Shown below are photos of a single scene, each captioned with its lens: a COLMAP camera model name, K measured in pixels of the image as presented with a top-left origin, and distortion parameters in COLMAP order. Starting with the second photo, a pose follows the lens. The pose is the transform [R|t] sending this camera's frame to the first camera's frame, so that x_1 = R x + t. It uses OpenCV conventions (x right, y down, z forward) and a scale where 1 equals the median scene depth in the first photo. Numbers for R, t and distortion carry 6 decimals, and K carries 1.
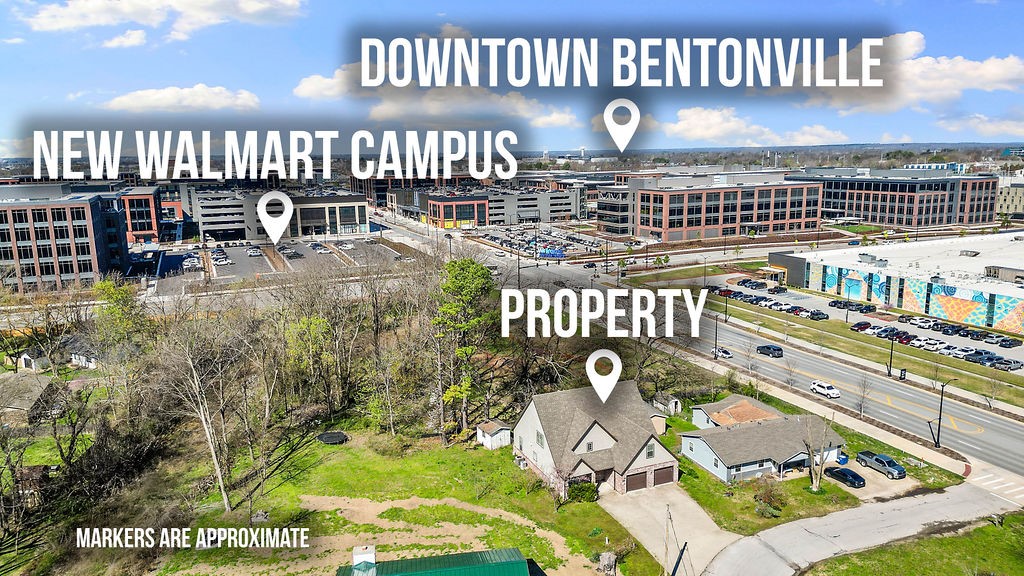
lens RADIAL K [[703.5, 0, 512.0], [0, 703.5, 288.0], [0, 0, 1]] dist [0.103692, -0.124410]
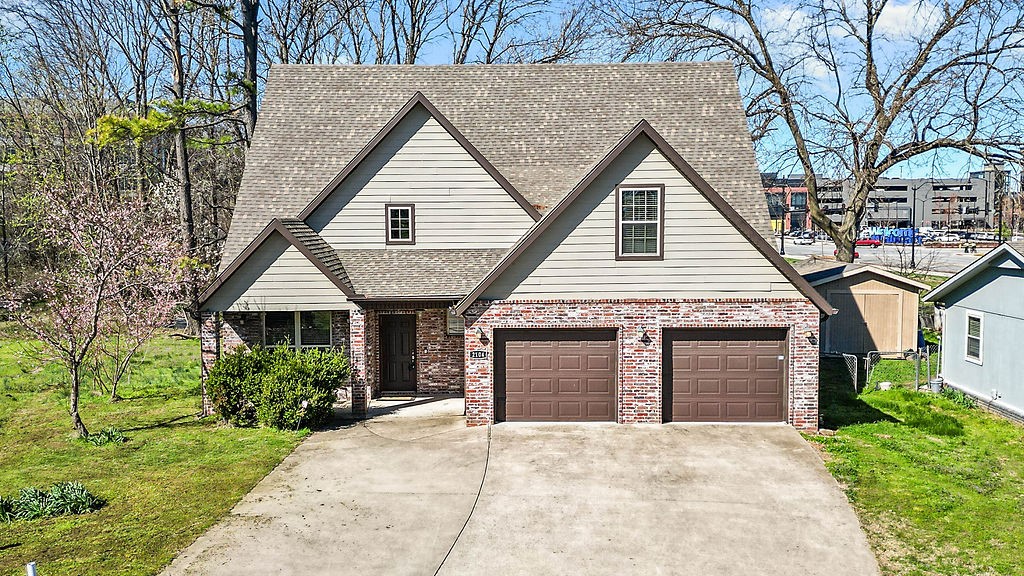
lens RADIAL K [[975.8, 0, 512.0], [0, 975.8, 288.0], [0, 0, 1]] dist [0.183311, -0.458555]
pose [[0.920098, 0.033330, -0.390267, 0.107402], [-0.079382, 0.991563, -0.102471, 0.111711], [0.383559, 0.125264, 0.914982, 0.300997]]
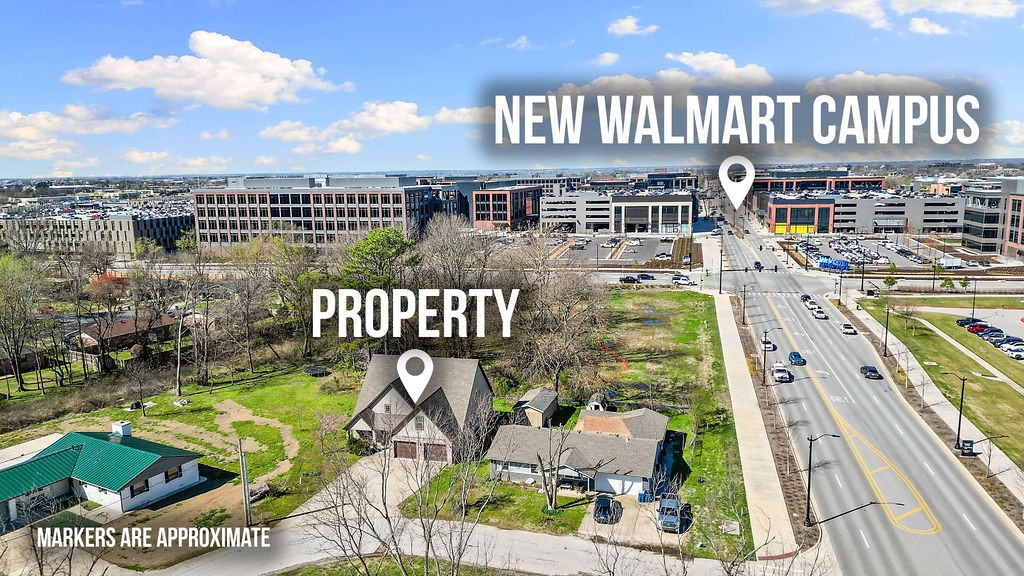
lens RADIAL K [[703.5, 0, 512.0], [0, 703.5, 288.0], [0, 0, 1]] dist [0.103692, -0.124410]
pose [[0.790487, 0.105352, -0.603350, 0.353621], [-0.112487, 0.993311, 0.026067, 0.000160], [0.602060, 0.047263, 0.797051, 0.111095]]
